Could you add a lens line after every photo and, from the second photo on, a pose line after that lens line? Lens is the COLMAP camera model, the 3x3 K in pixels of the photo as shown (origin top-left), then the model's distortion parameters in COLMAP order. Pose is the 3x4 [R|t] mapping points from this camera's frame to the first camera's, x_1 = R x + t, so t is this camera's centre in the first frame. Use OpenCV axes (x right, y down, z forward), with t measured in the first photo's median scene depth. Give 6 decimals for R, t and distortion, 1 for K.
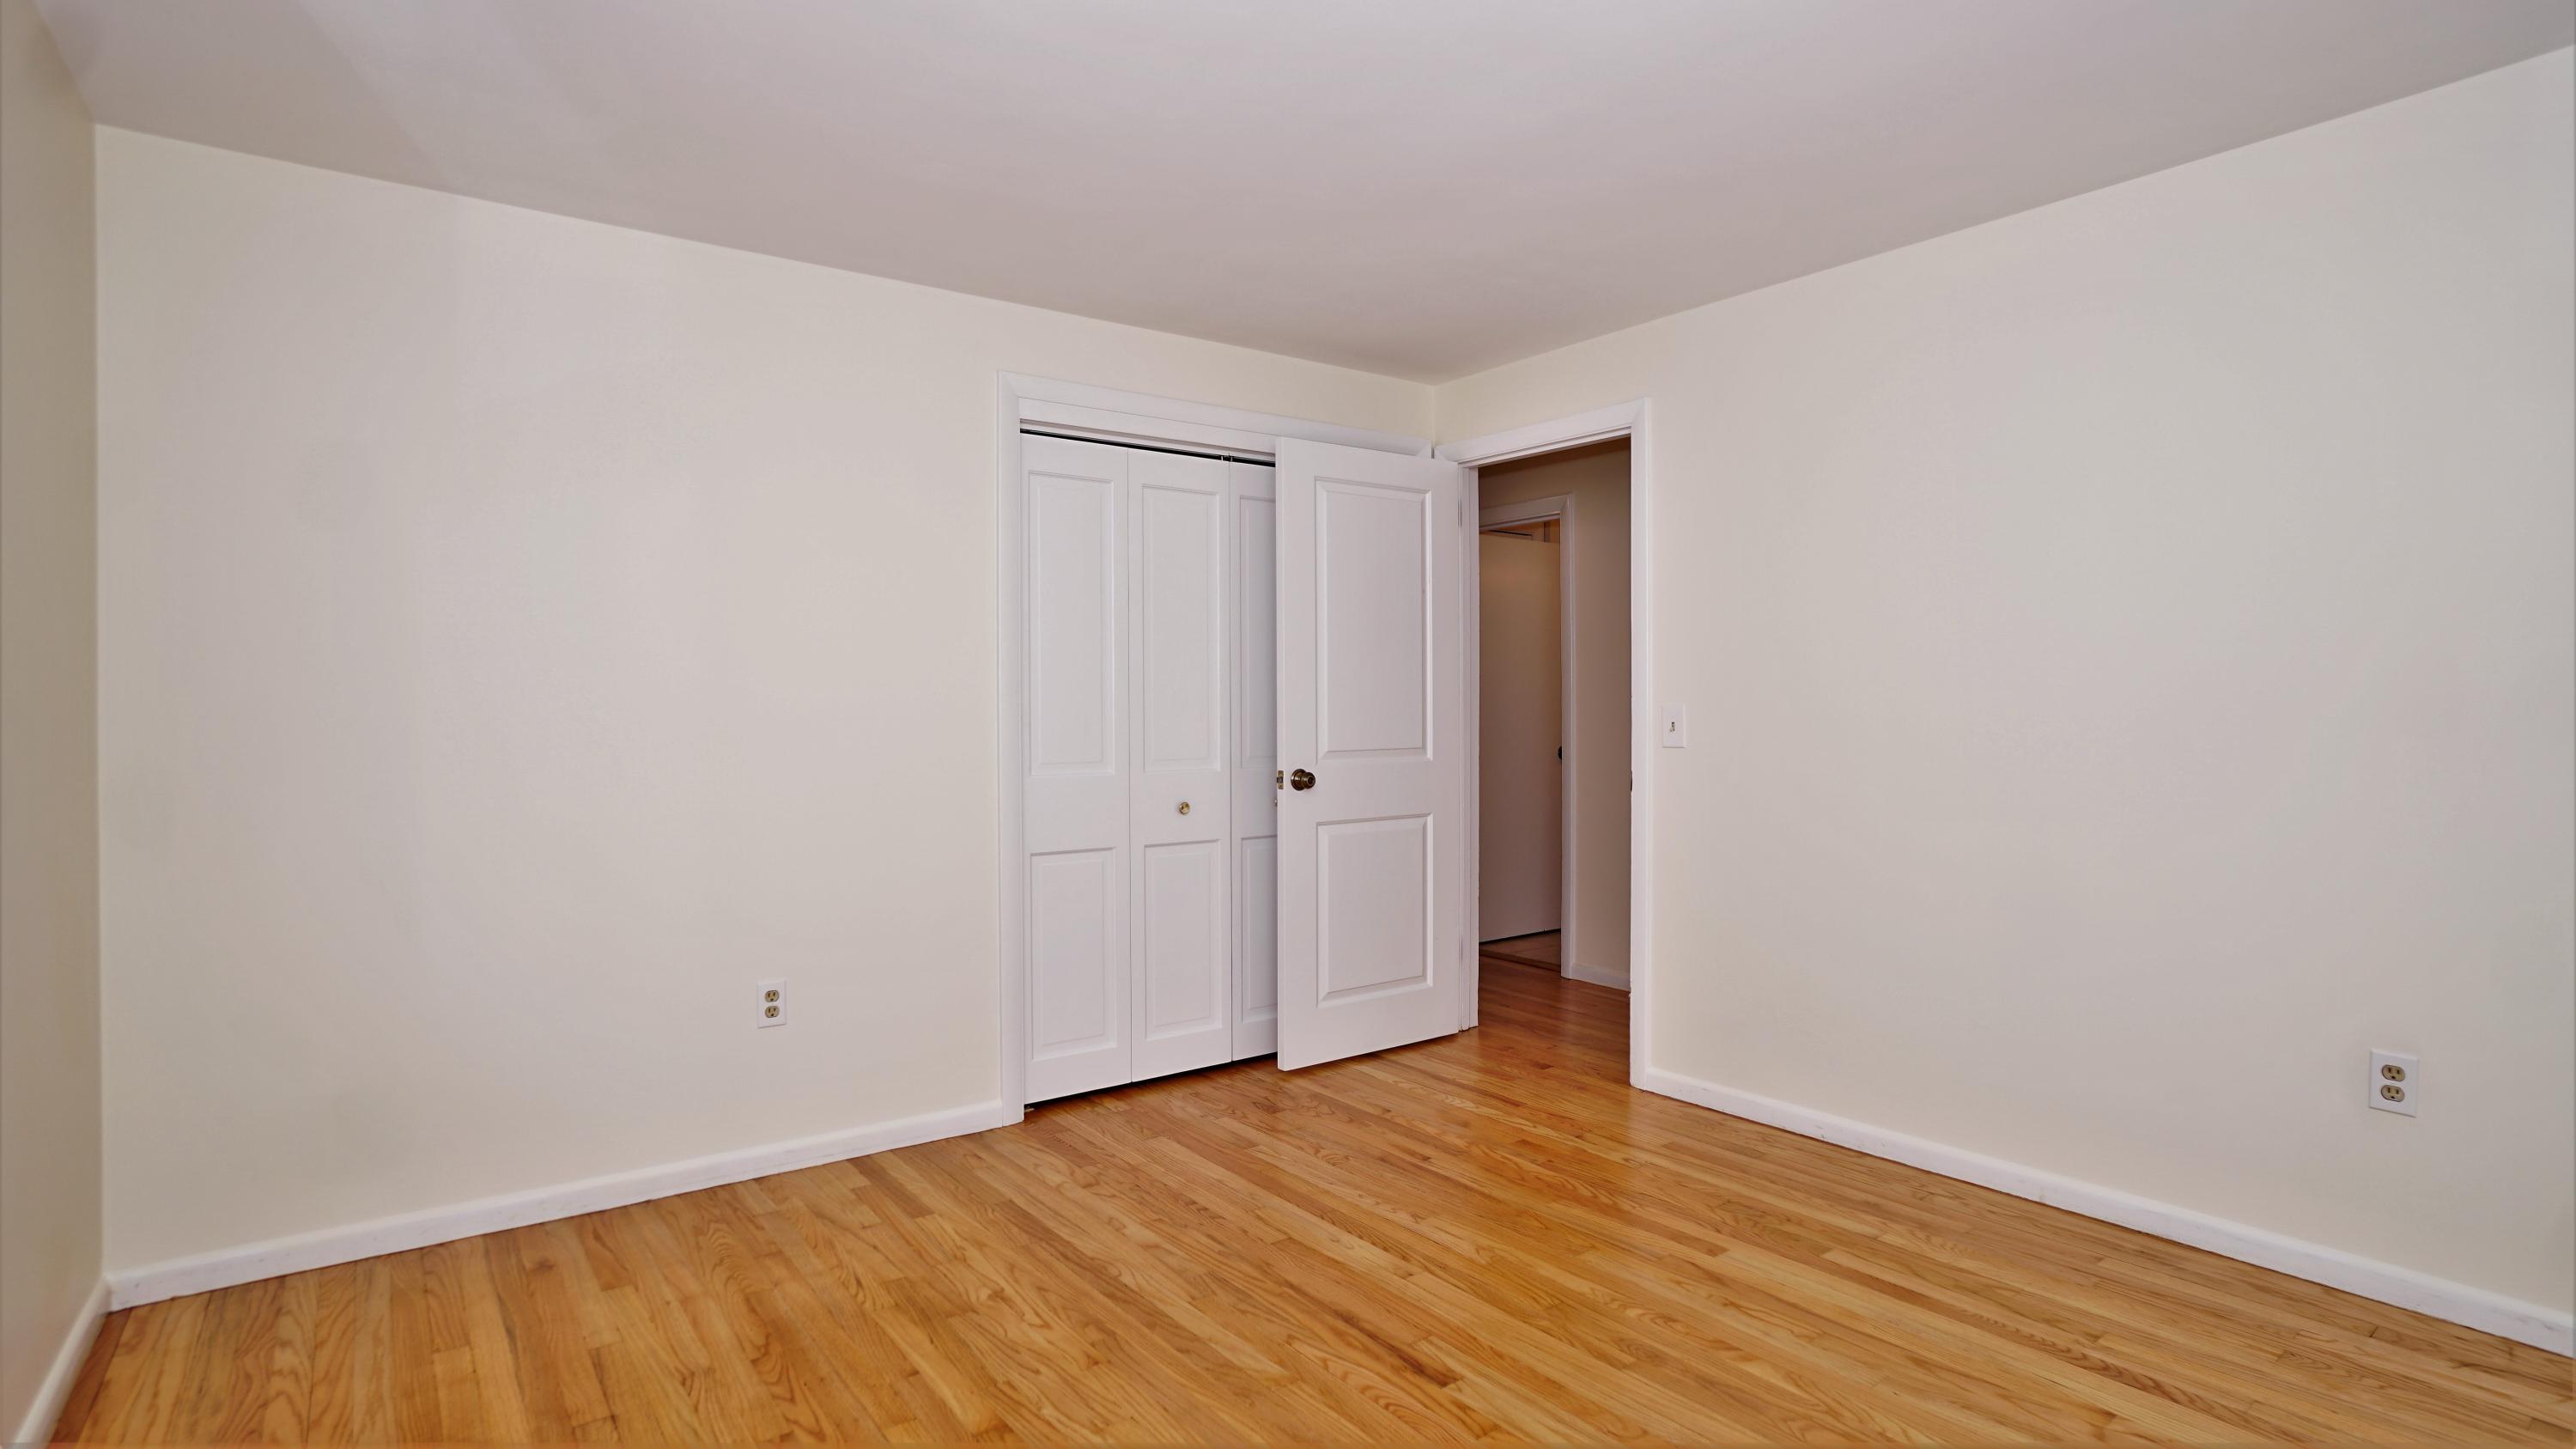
lens RADIAL K [[1247.9, 0, 1278.6], [0, 1247.9, 724.0], [0, 0, 1]] dist [-0.019922, 0.004611]
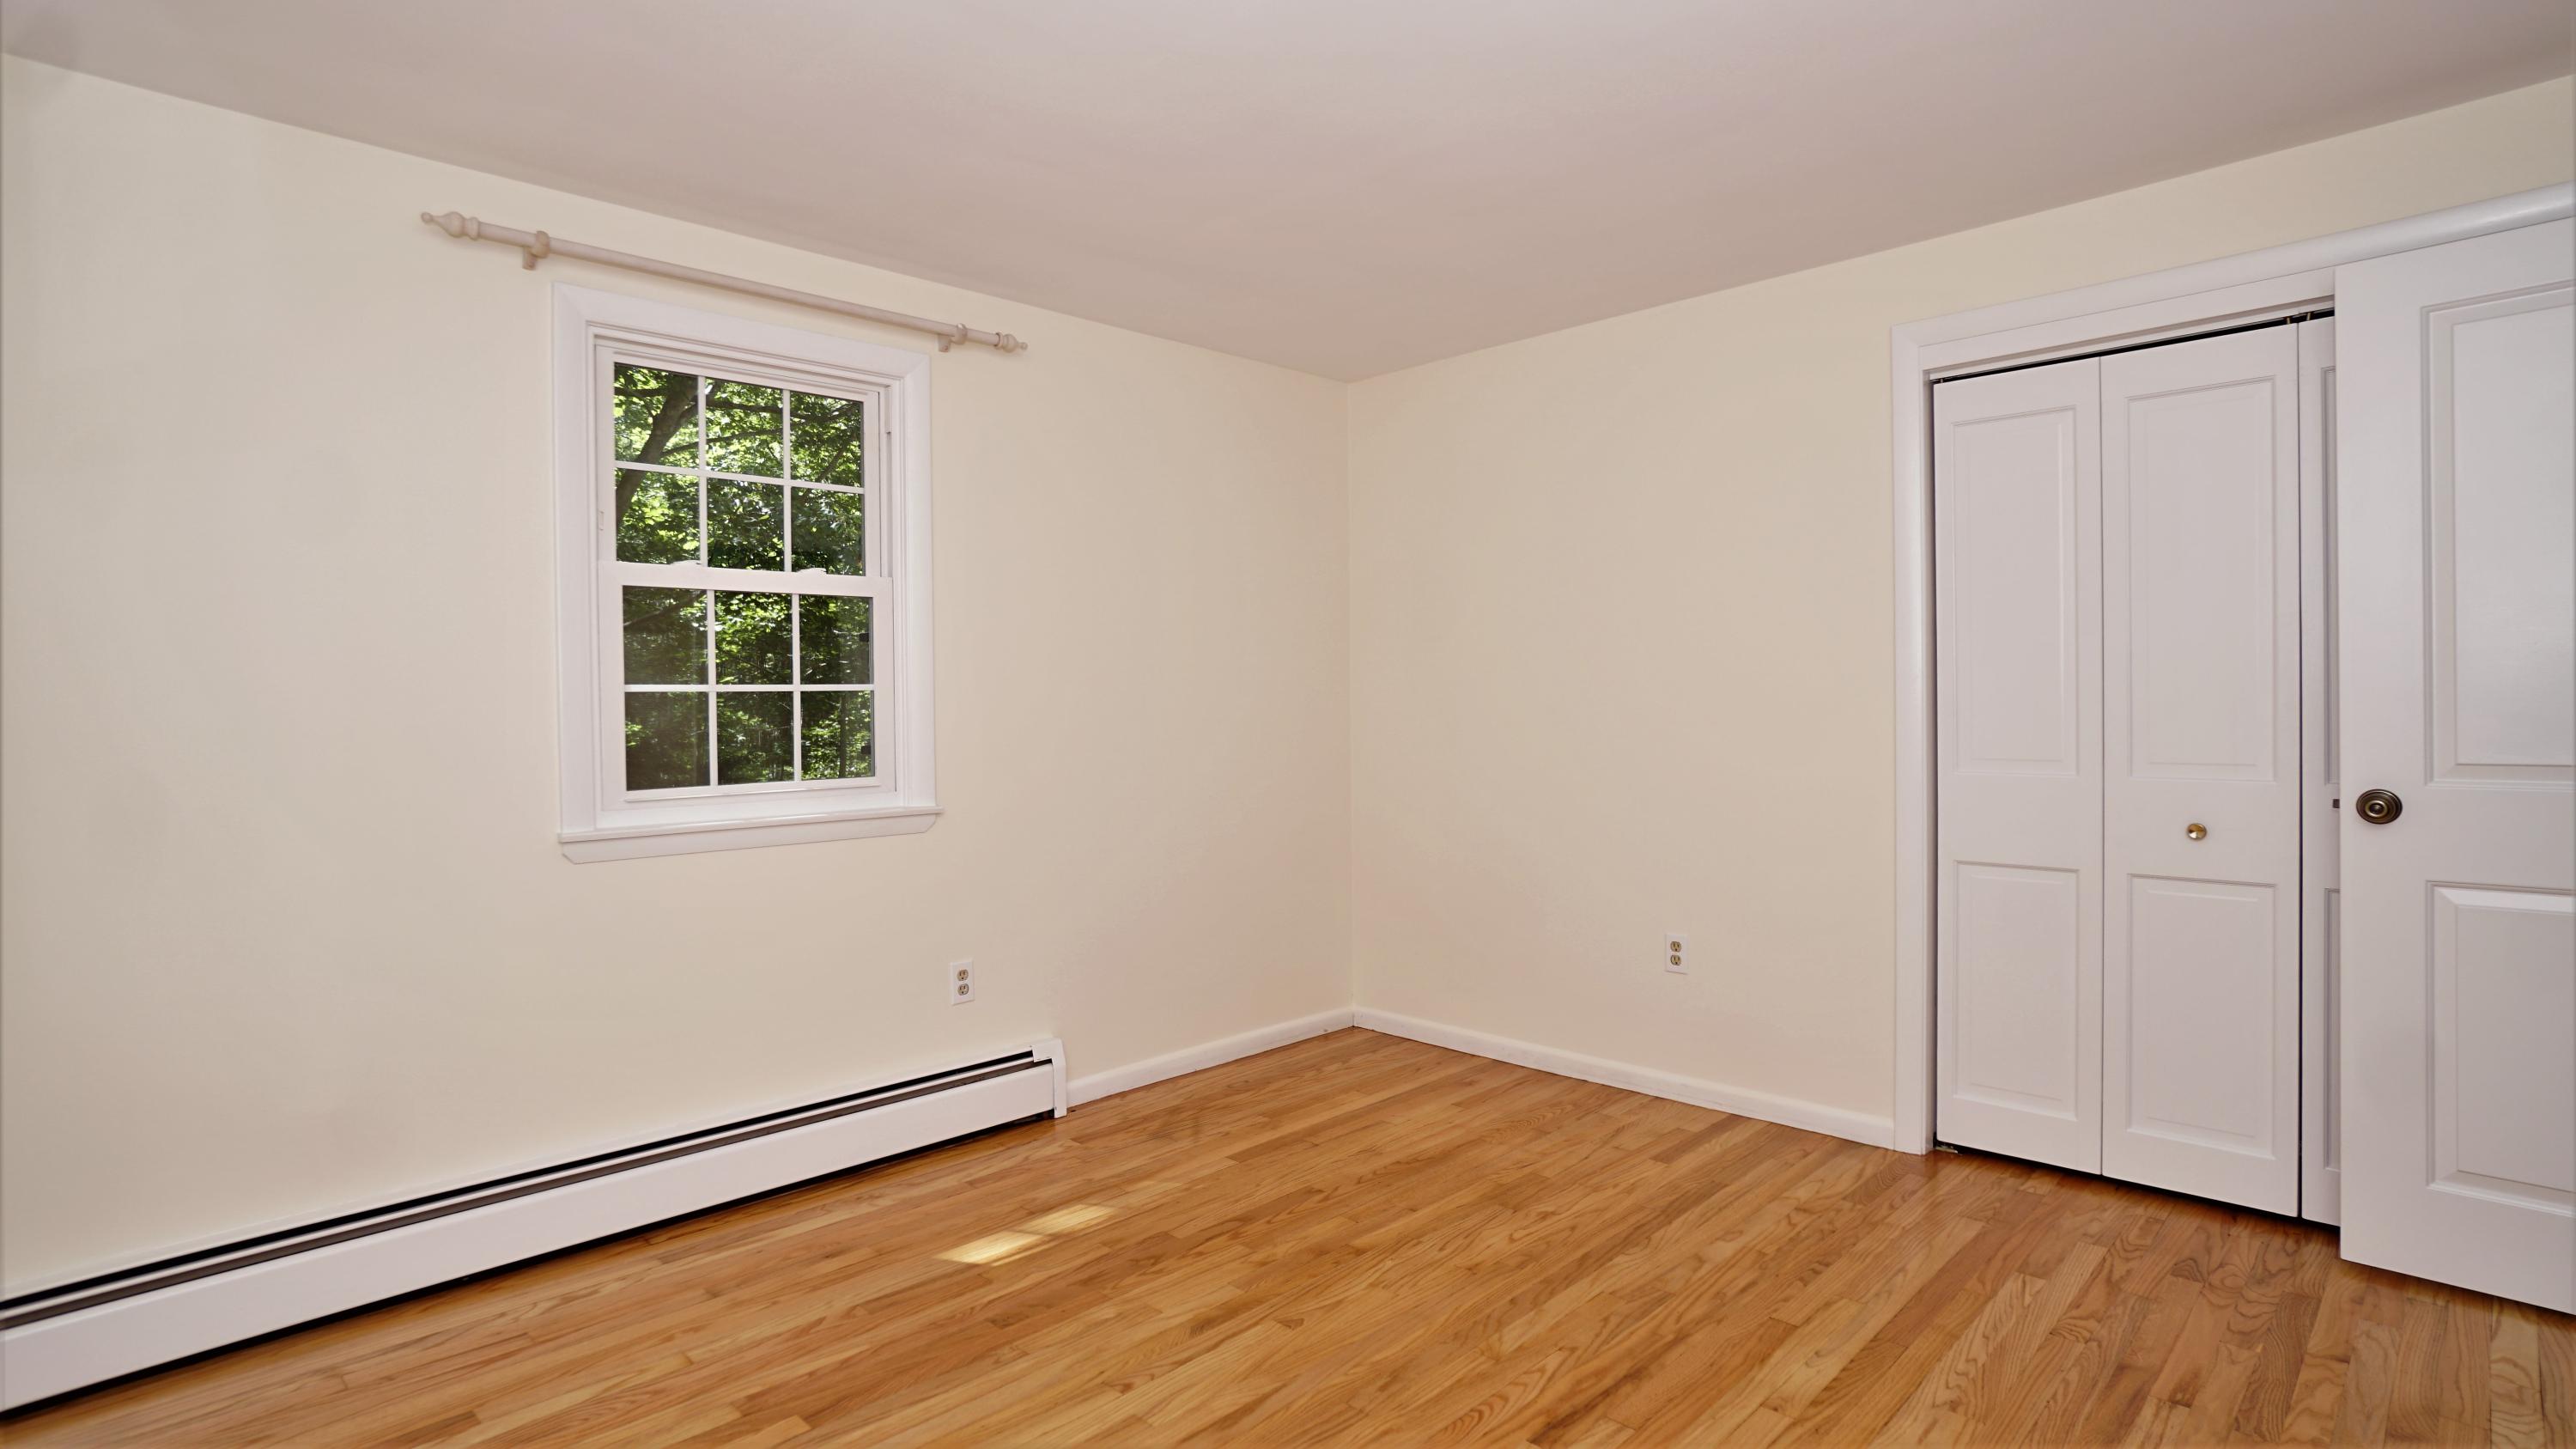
lens RADIAL K [[1247.9, 0, 1276.9], [0, 1247.9, 712.5], [0, 0, 1]] dist [-0.019922, 0.004611]
pose [[0.153634, 0.009176, -0.988085, 0.750355], [0.002377, 0.999951, 0.009656, -0.013132], [0.988125, -0.003833, 0.153604, 0.500826]]
